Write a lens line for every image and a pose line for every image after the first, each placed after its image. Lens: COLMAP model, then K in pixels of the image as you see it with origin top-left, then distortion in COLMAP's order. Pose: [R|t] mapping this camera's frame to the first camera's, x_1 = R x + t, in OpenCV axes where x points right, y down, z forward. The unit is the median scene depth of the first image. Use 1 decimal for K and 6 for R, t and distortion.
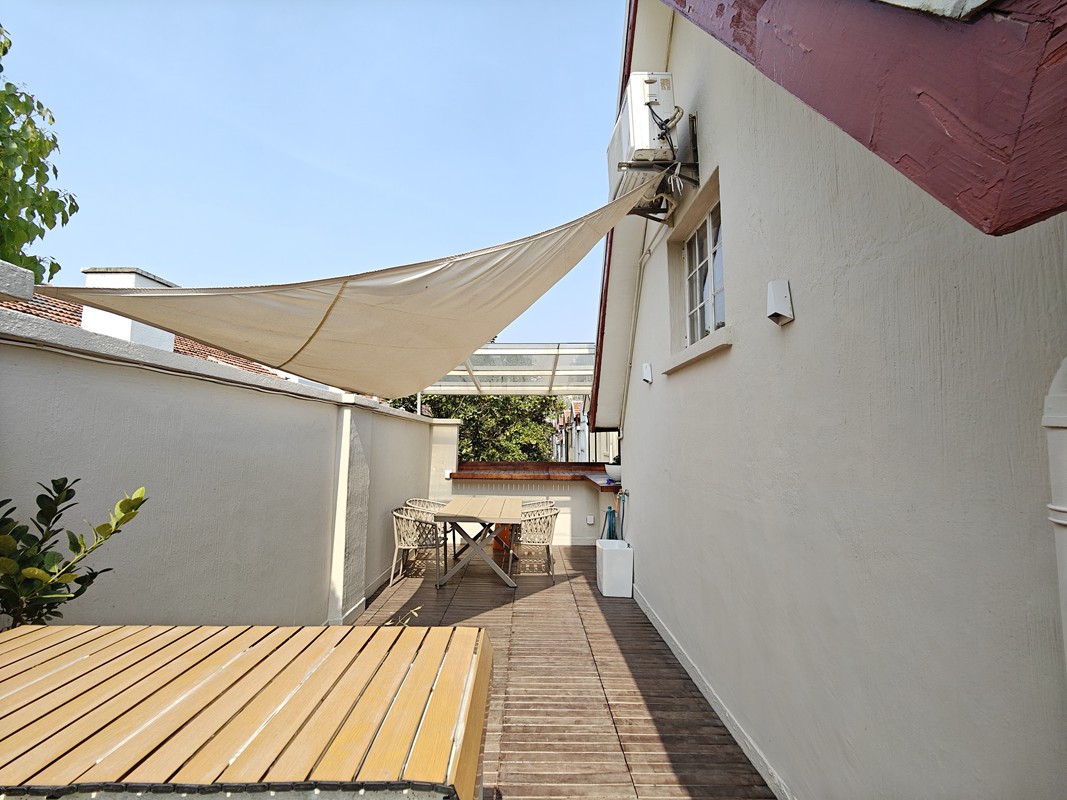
lens RADIAL K [[467.1, 0, 535.0], [0, 467.1, 400.9], [0, 0, 1]] dist [0.016955, -0.013515]
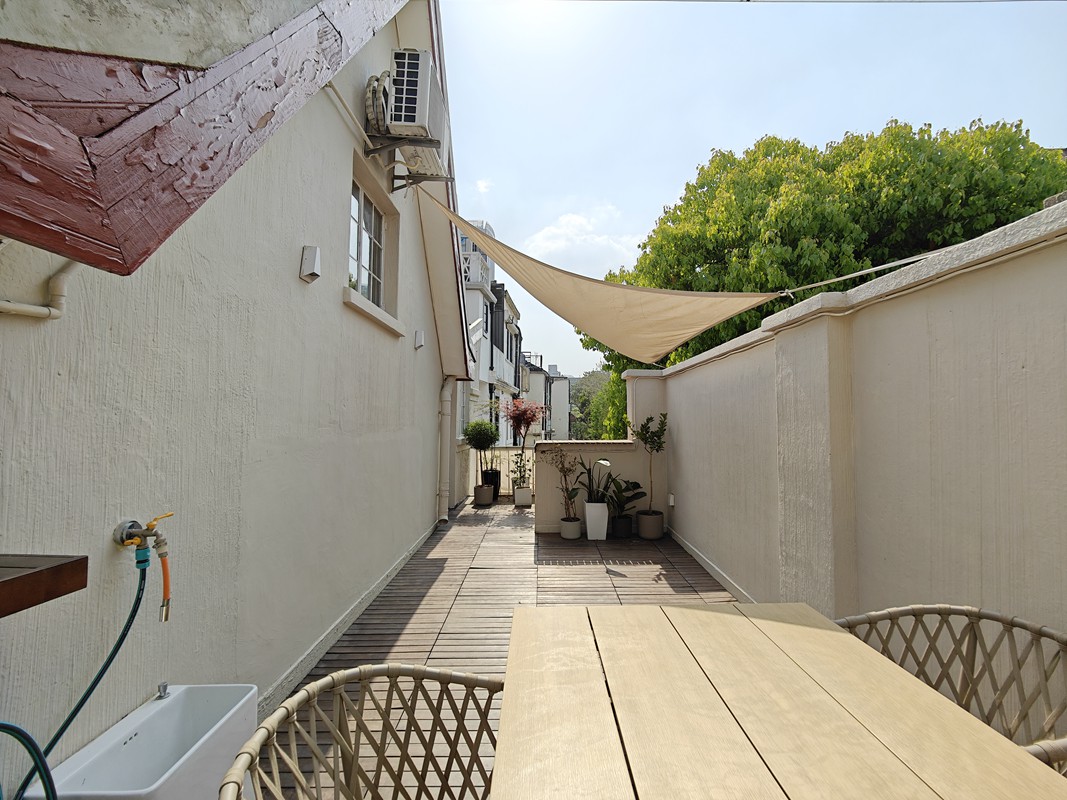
lens RADIAL K [[467.1, 0, 535.0], [0, 467.1, 400.9], [0, 0, 1]] dist [0.016955, -0.013515]
pose [[-0.999900, -0.001430, 0.014075, -0.044645], [-0.003250, 0.991488, -0.130161, 0.165742], [-0.013769, -0.130194, -0.991393, 1.359013]]
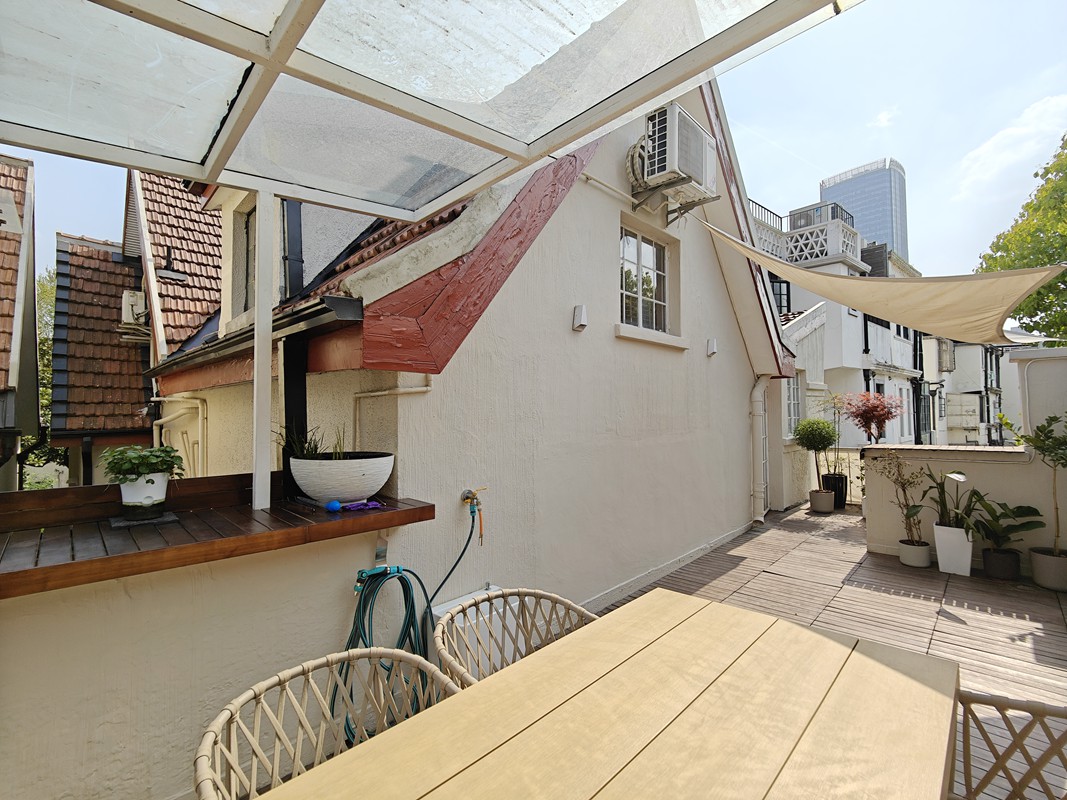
lens RADIAL K [[467.1, 0, 535.0], [0, 467.1, 400.9], [0, 0, 1]] dist [0.016955, -0.013515]
pose [[-0.702804, 0.031789, 0.710673, -0.245181], [-0.046426, 0.994822, -0.090411, 0.143539], [-0.709867, -0.096535, -0.697689, 1.404413]]
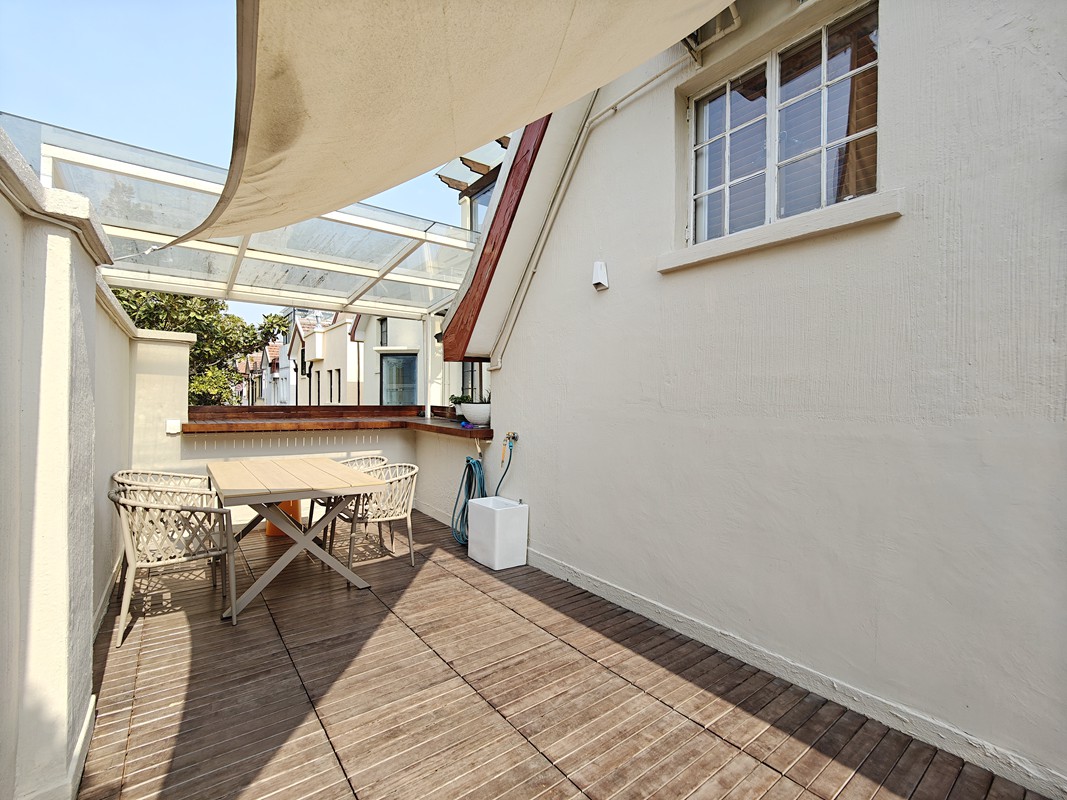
lens RADIAL K [[467.1, 0, 535.0], [0, 467.1, 400.9], [0, 0, 1]] dist [0.016955, -0.013515]
pose [[0.797409, -0.003350, 0.603430, -0.261588], [-0.055356, 0.995362, 0.078678, 0.078254], [-0.600894, -0.096142, 0.793525, 0.382989]]
